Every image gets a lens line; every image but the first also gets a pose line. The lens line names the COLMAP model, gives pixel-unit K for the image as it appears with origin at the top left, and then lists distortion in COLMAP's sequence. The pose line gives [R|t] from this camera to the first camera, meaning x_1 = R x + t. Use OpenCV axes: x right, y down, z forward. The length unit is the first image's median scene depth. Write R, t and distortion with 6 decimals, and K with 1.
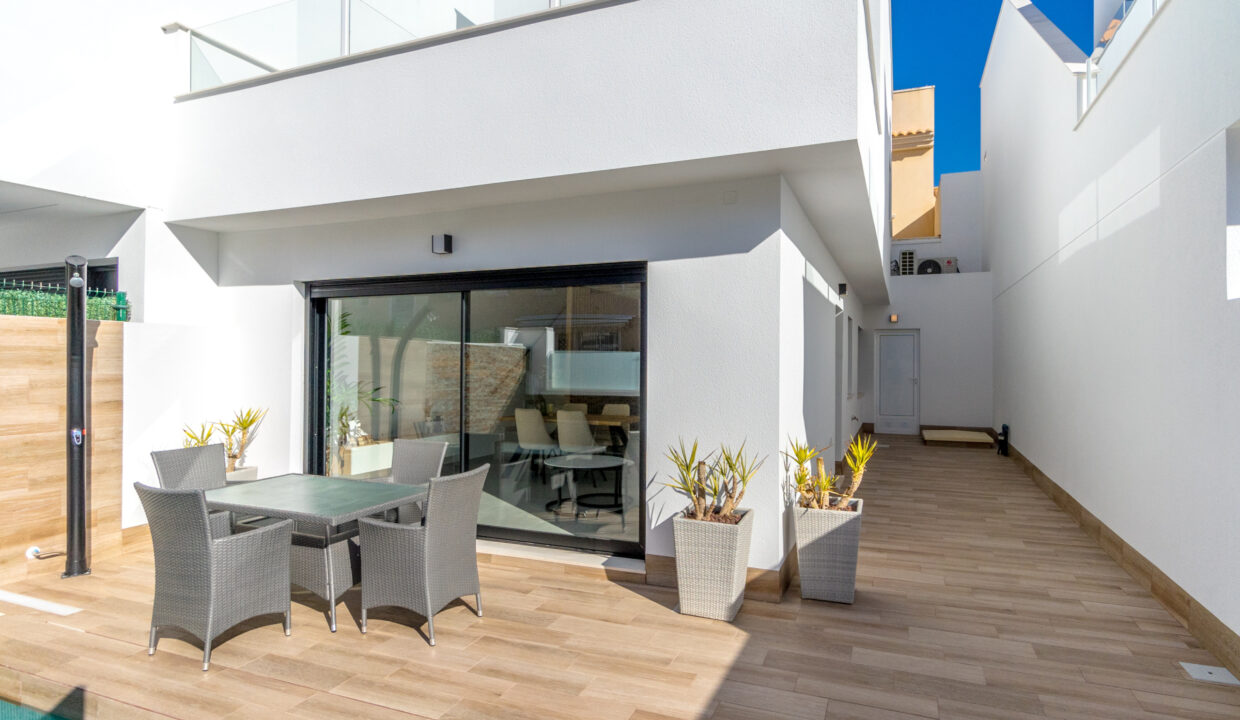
lens RADIAL K [[671.8, 0, 620.0], [0, 671.8, 360.0], [0, 0, 1]] dist [0.000783, -0.000156]
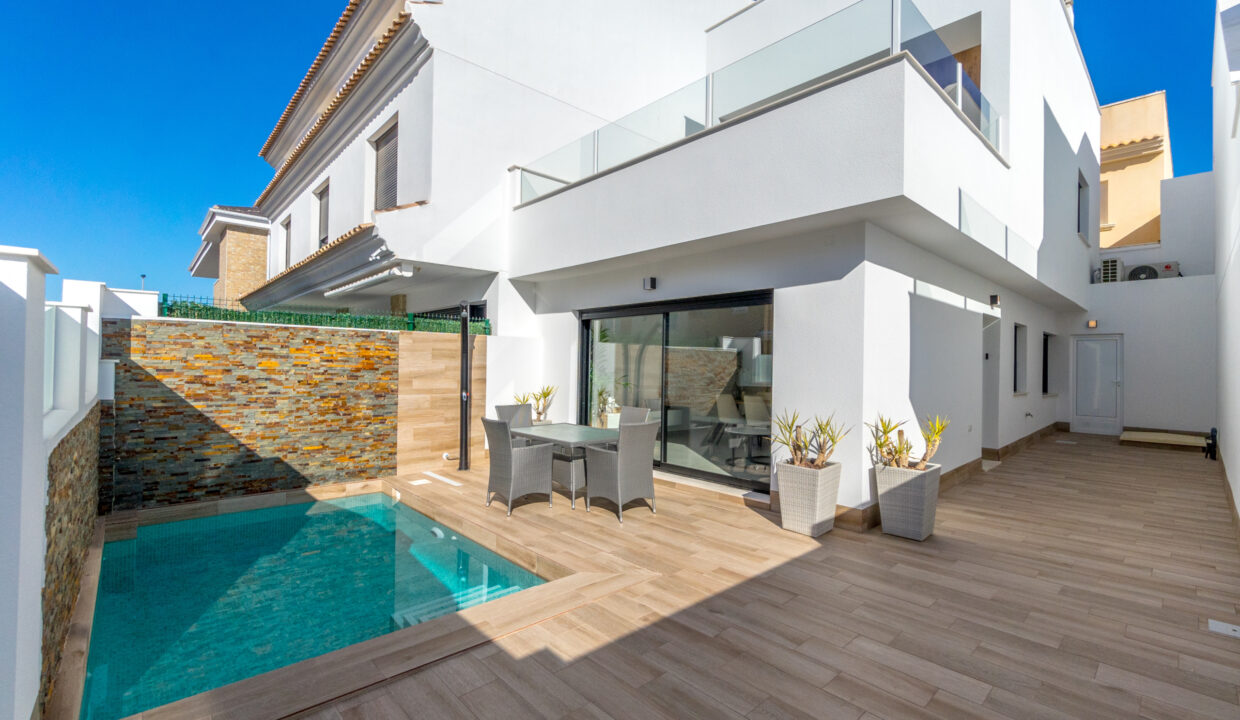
lens RADIAL K [[527.0, 0, 620.0], [0, 527.0, 360.0], [0, 0, 1]] dist [0.000532, -0.000008]
pose [[0.909930, 0.006402, -0.414713, 0.211651], [-0.009252, 0.999945, -0.004864, 0.015636], [0.414659, 0.008263, 0.909939, -0.173510]]
